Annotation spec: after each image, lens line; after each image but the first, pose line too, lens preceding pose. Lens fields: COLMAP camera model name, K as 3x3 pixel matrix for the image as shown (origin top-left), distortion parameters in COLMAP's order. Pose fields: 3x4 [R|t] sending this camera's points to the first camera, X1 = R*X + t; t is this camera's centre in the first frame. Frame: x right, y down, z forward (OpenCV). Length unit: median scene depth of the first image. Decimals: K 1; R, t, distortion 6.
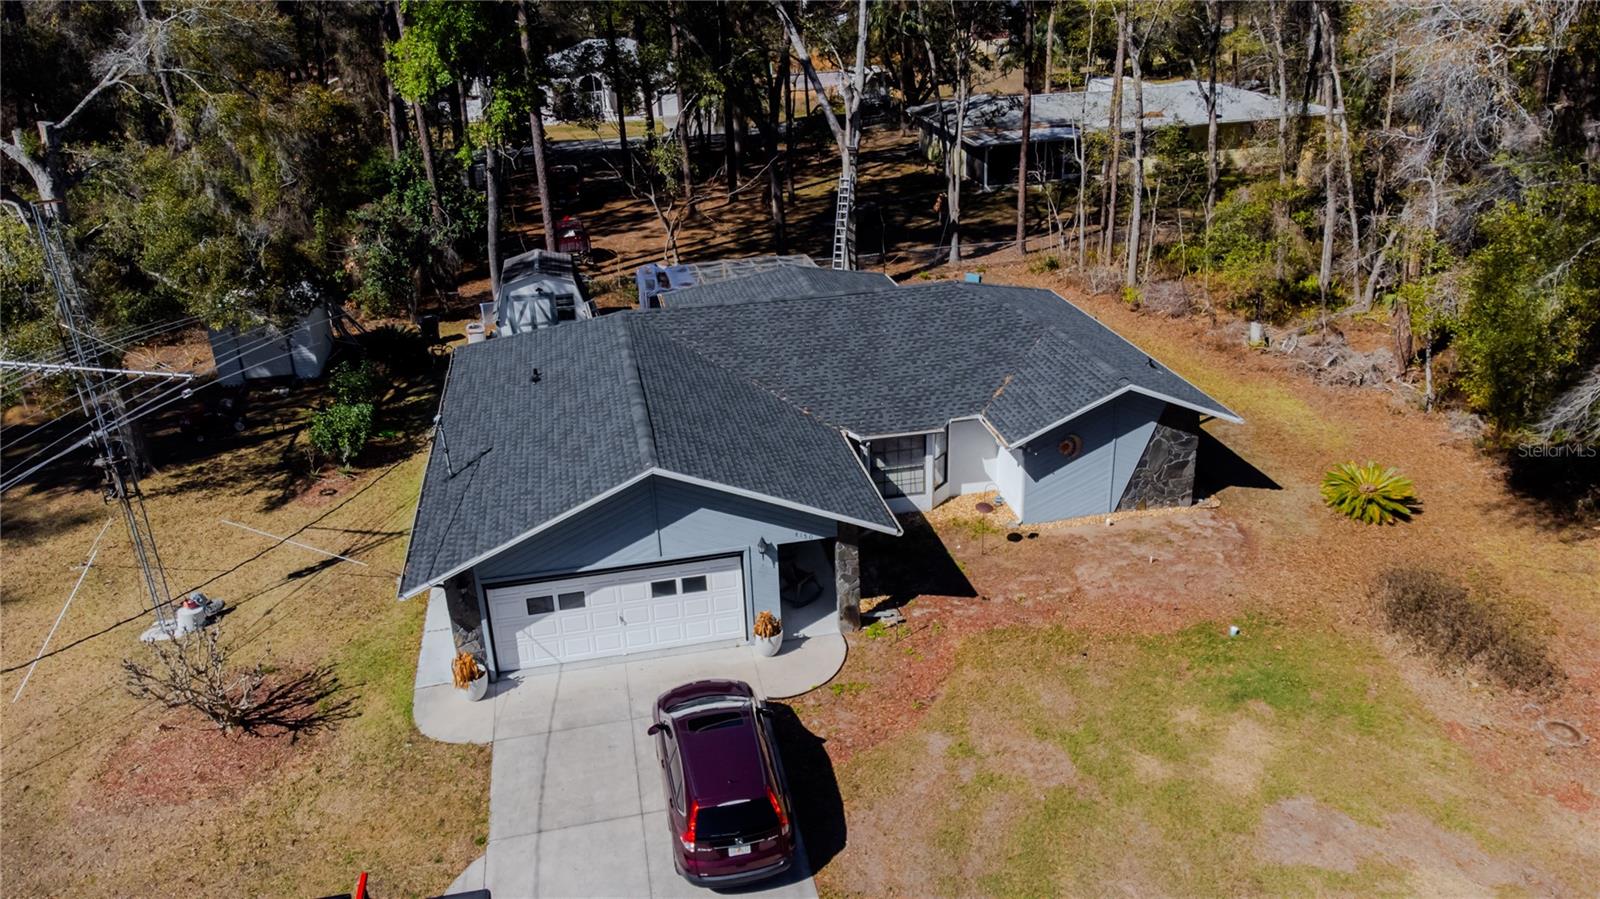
lens RADIAL K [[1195.7, 0, 797.4], [0, 1195.7, 450.4], [0, 0, 1]] dist [0.041567, 0.033653]
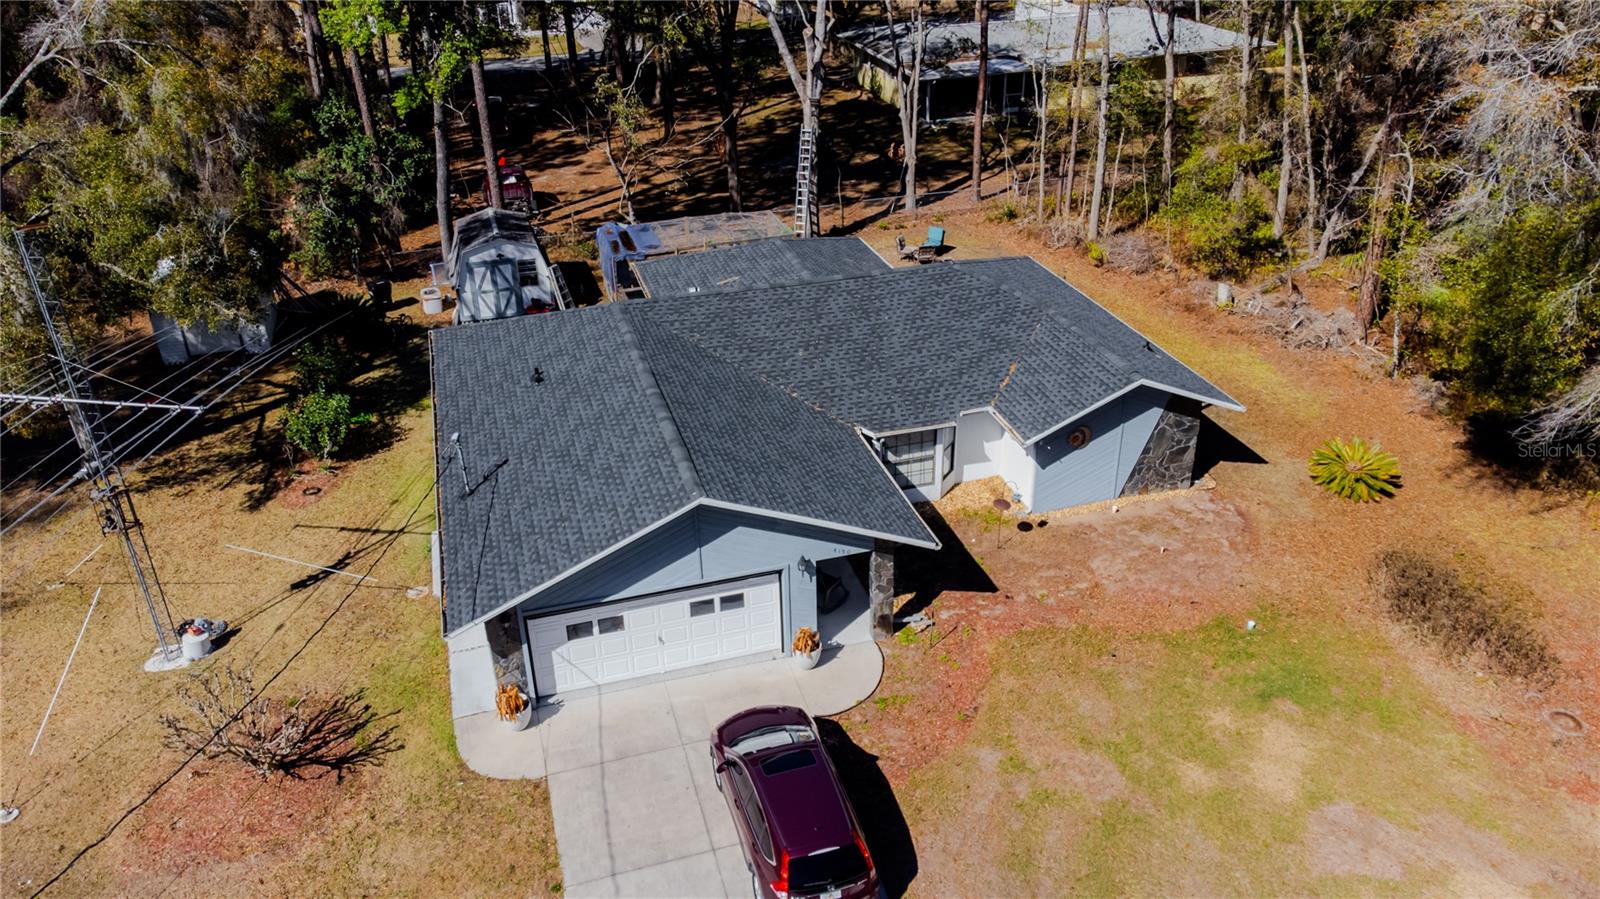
lens RADIAL K [[1195.7, 0, 797.8], [0, 1195.7, 449.7], [0, 0, 1]] dist [0.041567, 0.033653]
pose [[0.995970, -0.026928, 0.085549, -0.095639], [0.019698, 0.996248, 0.084268, -0.082125], [-0.087497, -0.082243, 0.992764, 0.012325]]
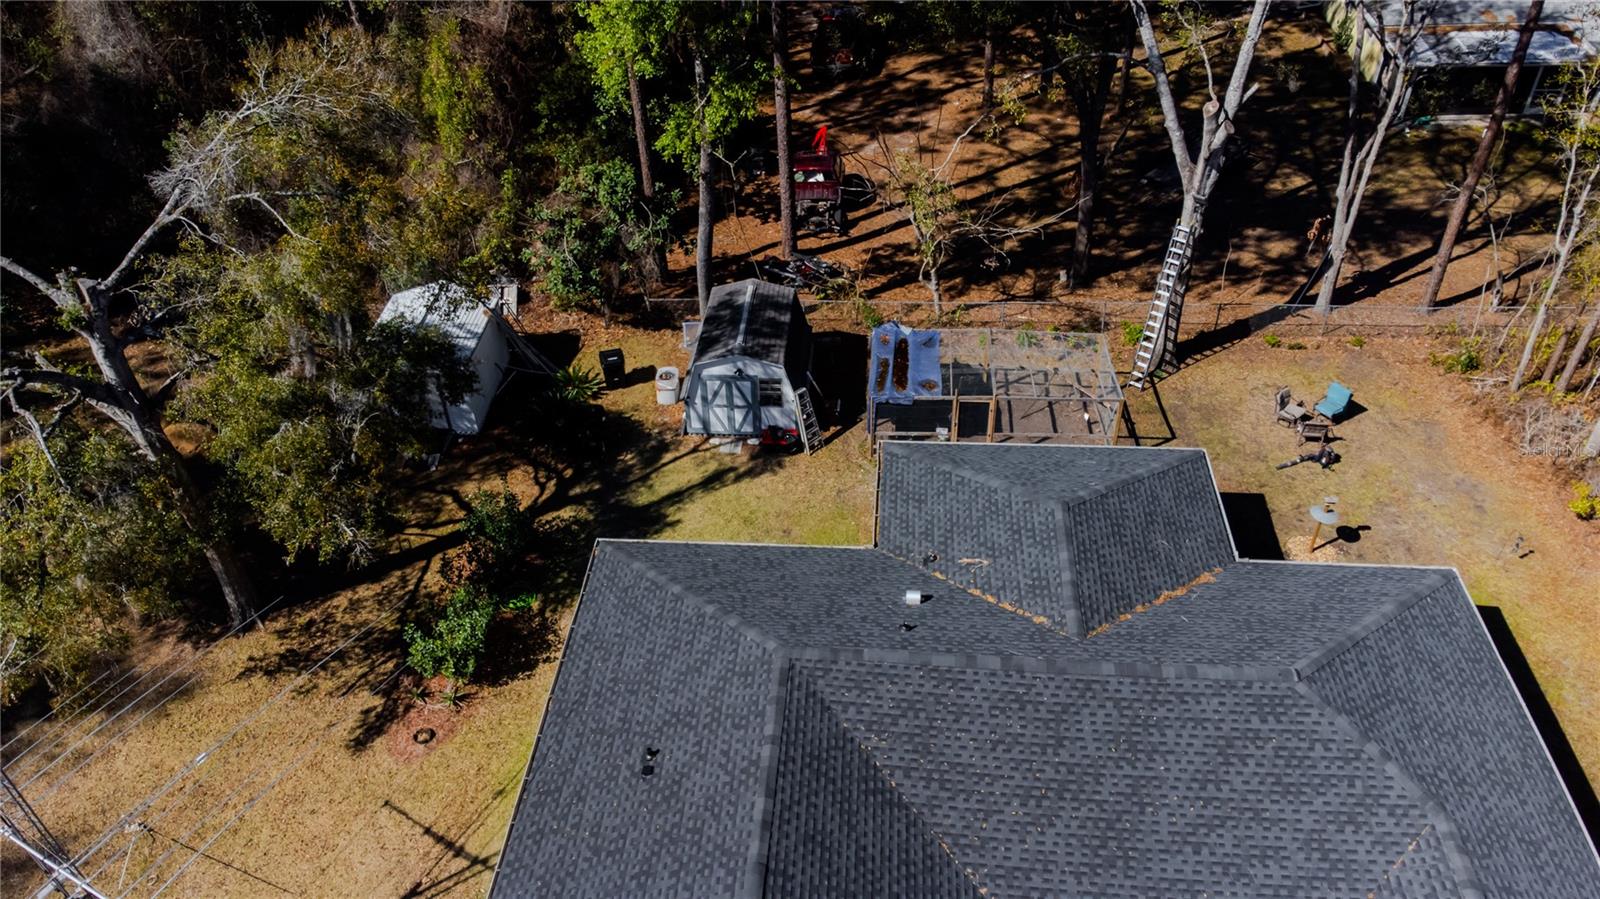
lens RADIAL K [[1195.7, 0, 795.2], [0, 1195.7, 456.7], [0, 0, 1]] dist [0.041567, 0.033653]
pose [[0.962748, 0.177812, -0.203711, -0.018661], [-0.110848, 0.946694, 0.302463, -0.477843], [0.246634, -0.268615, 0.931138, 0.406405]]
